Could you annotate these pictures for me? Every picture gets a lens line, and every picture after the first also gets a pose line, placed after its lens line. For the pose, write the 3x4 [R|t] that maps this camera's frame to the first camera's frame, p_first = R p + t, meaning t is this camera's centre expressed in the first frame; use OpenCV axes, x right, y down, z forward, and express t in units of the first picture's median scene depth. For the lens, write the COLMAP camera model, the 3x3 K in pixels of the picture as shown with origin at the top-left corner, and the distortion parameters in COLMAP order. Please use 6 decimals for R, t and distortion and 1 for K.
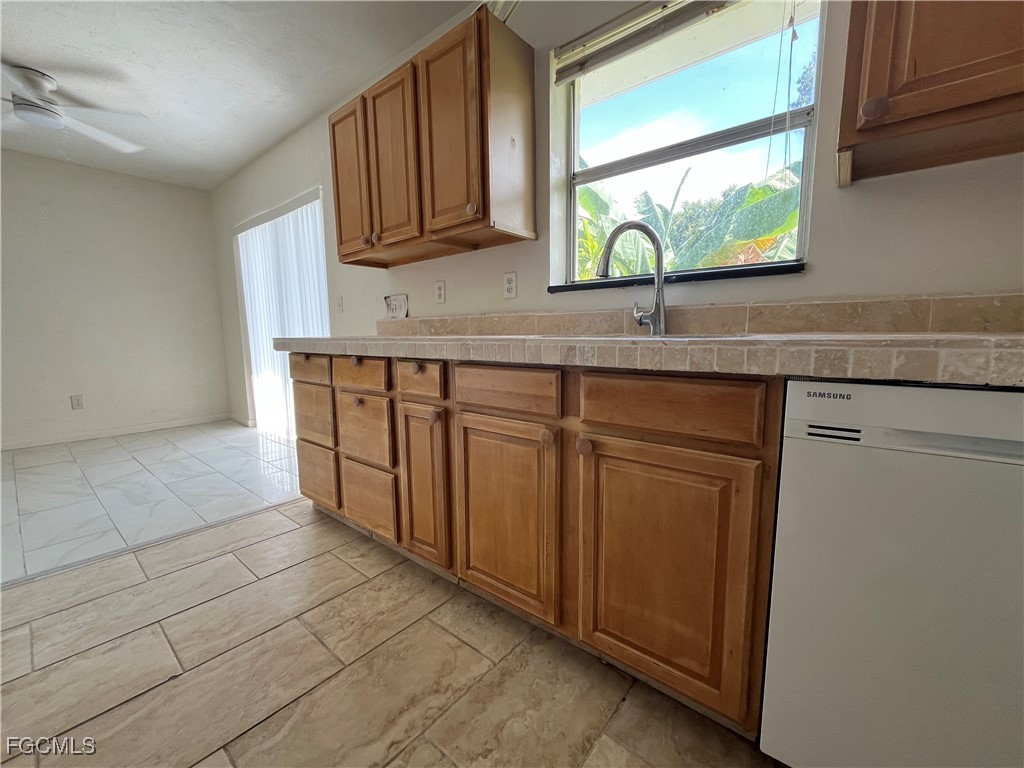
lens RADIAL K [[415.5, 0, 510.9], [0, 415.5, 386.6], [0, 0, 1]] dist [-0.001766, 0.000042]
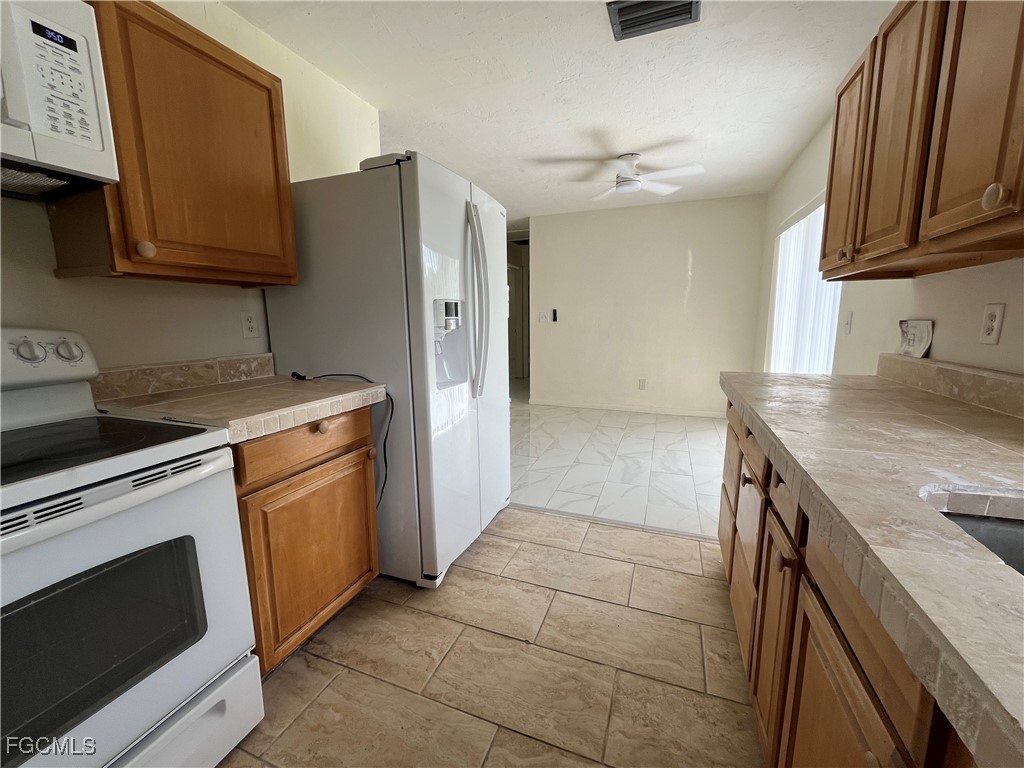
lens RADIAL K [[415.5, 0, 510.4], [0, 415.5, 384.6], [0, 0, 1]] dist [-0.001766, 0.000042]
pose [[0.320531, 0.159602, -0.933695, 0.200983], [-0.112870, 0.985116, 0.129644, -0.197781], [0.940489, 0.063831, 0.333775, 0.301019]]
